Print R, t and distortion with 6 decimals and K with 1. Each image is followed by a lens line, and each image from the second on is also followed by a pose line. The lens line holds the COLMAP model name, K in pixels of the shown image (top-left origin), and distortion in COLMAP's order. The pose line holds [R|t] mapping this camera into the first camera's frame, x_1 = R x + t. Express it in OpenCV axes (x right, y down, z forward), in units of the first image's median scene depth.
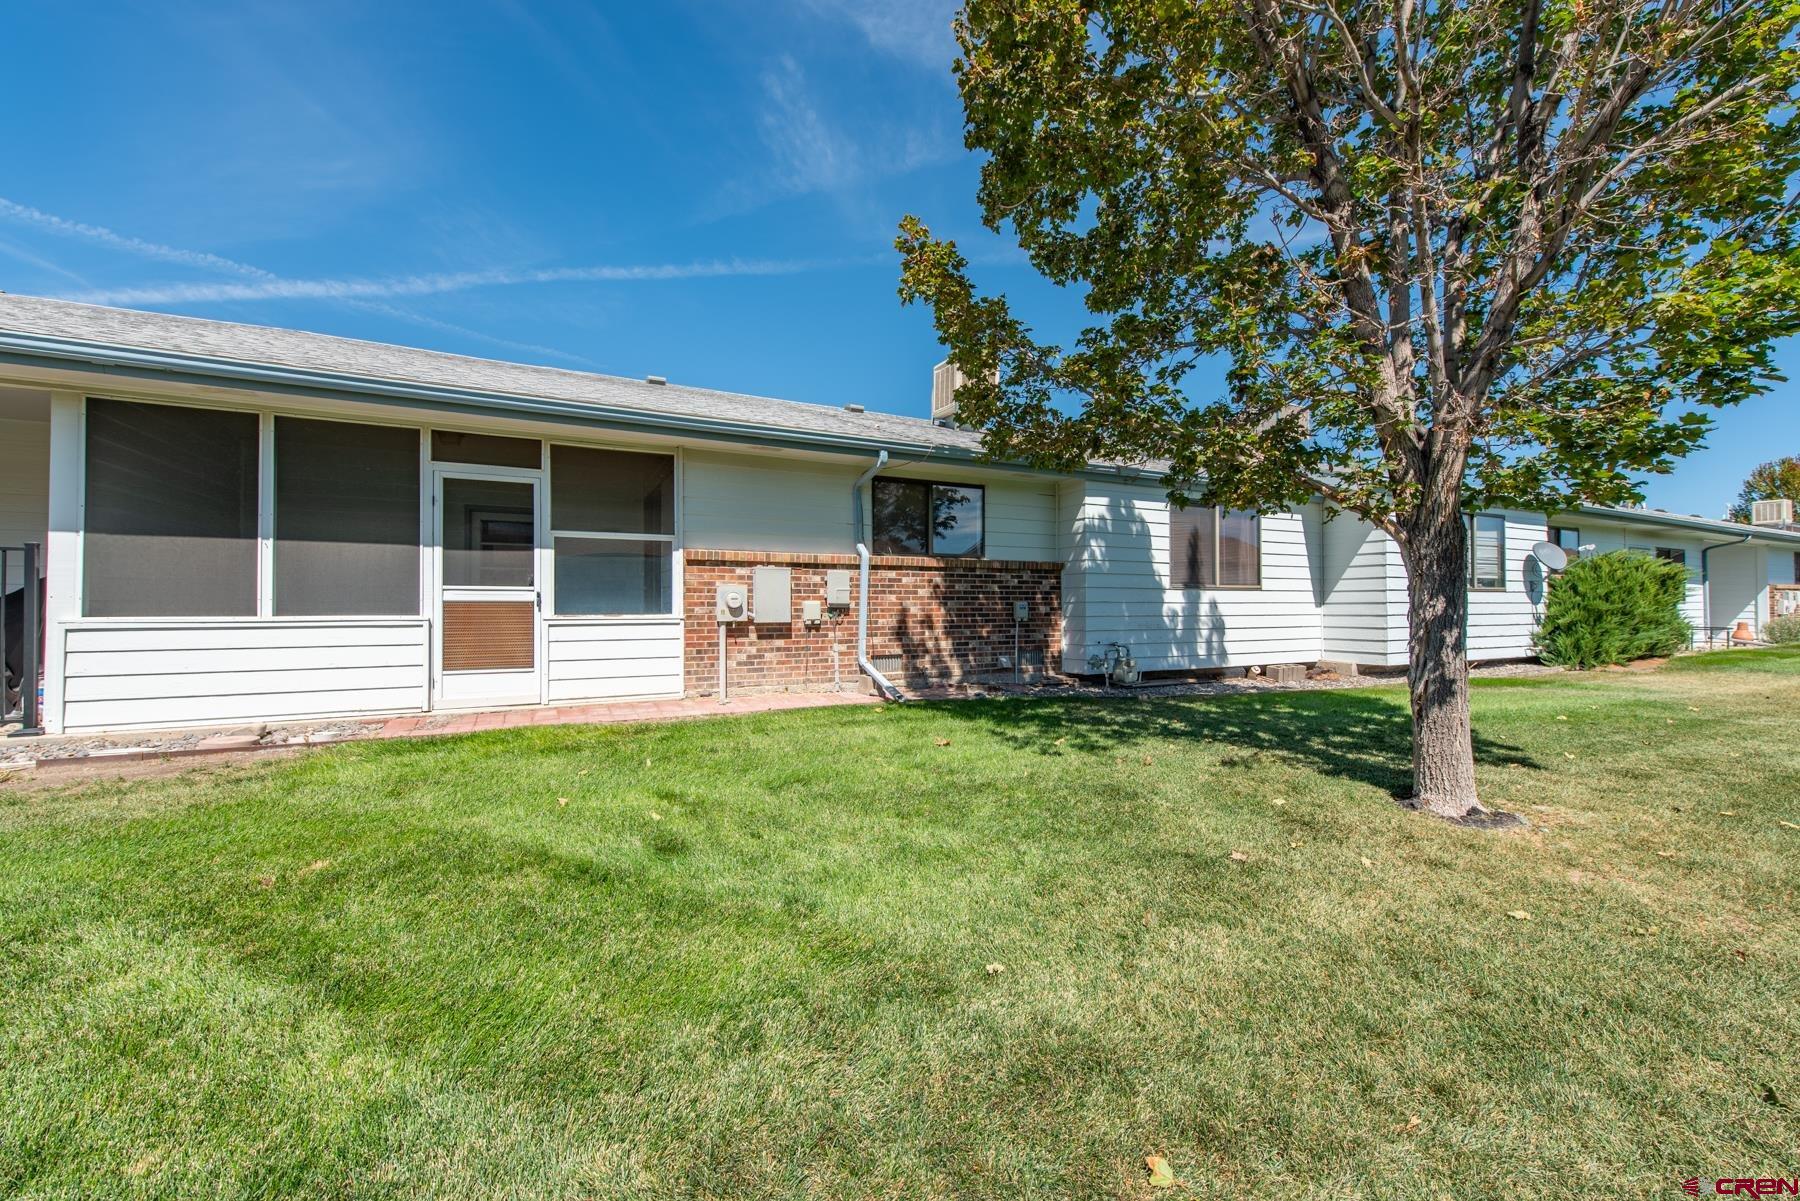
lens RADIAL K [[658.9, 0, 900.2], [0, 658.9, 604.8], [0, 0, 1]] dist [0.013138, -0.000022]
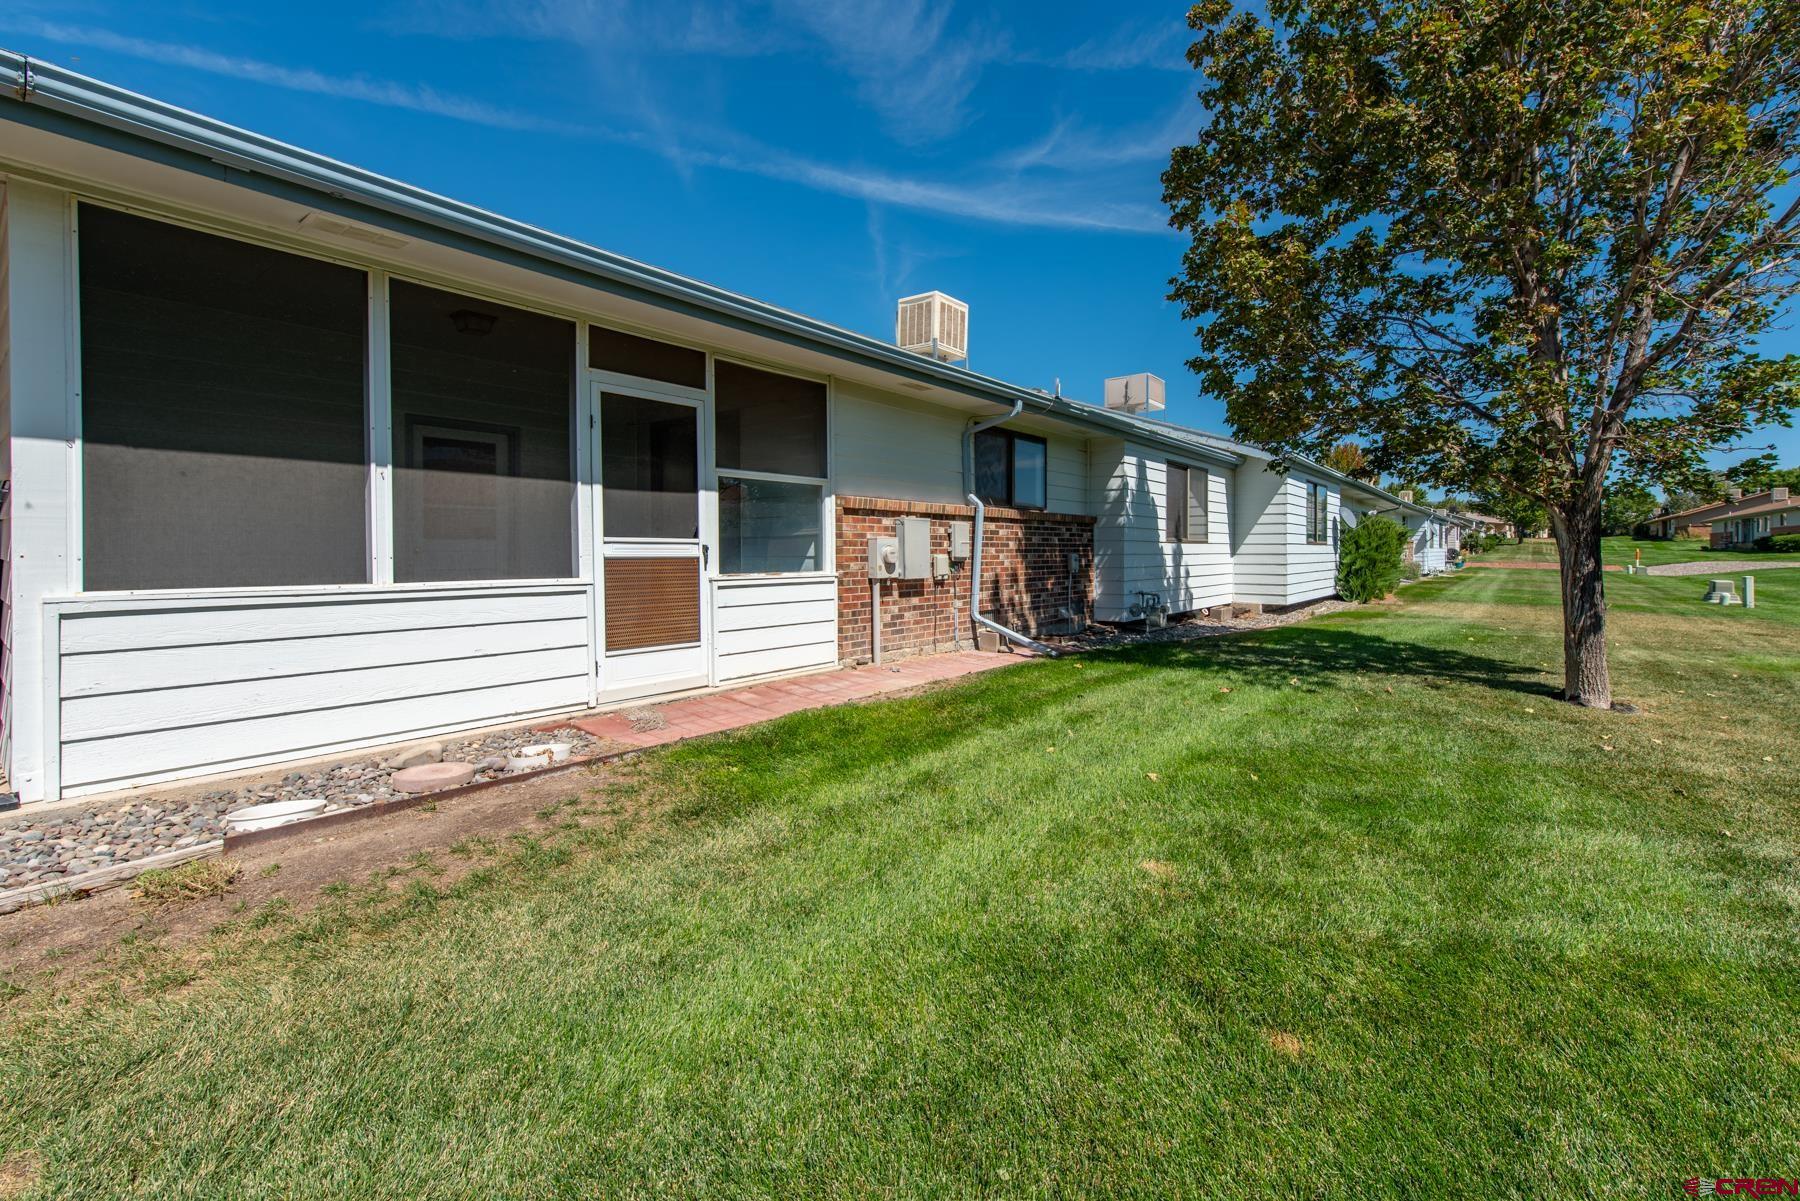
lens RADIAL K [[710.0, 0, 924.5], [0, 710.0, 552.8], [0, 0, 1]] dist [0.013194, -0.003522]
pose [[0.905366, 0.000946, 0.424630, -0.597461], [-0.004081, 0.999971, 0.006473, -0.015202], [-0.424612, -0.007593, 0.905344, 0.106831]]
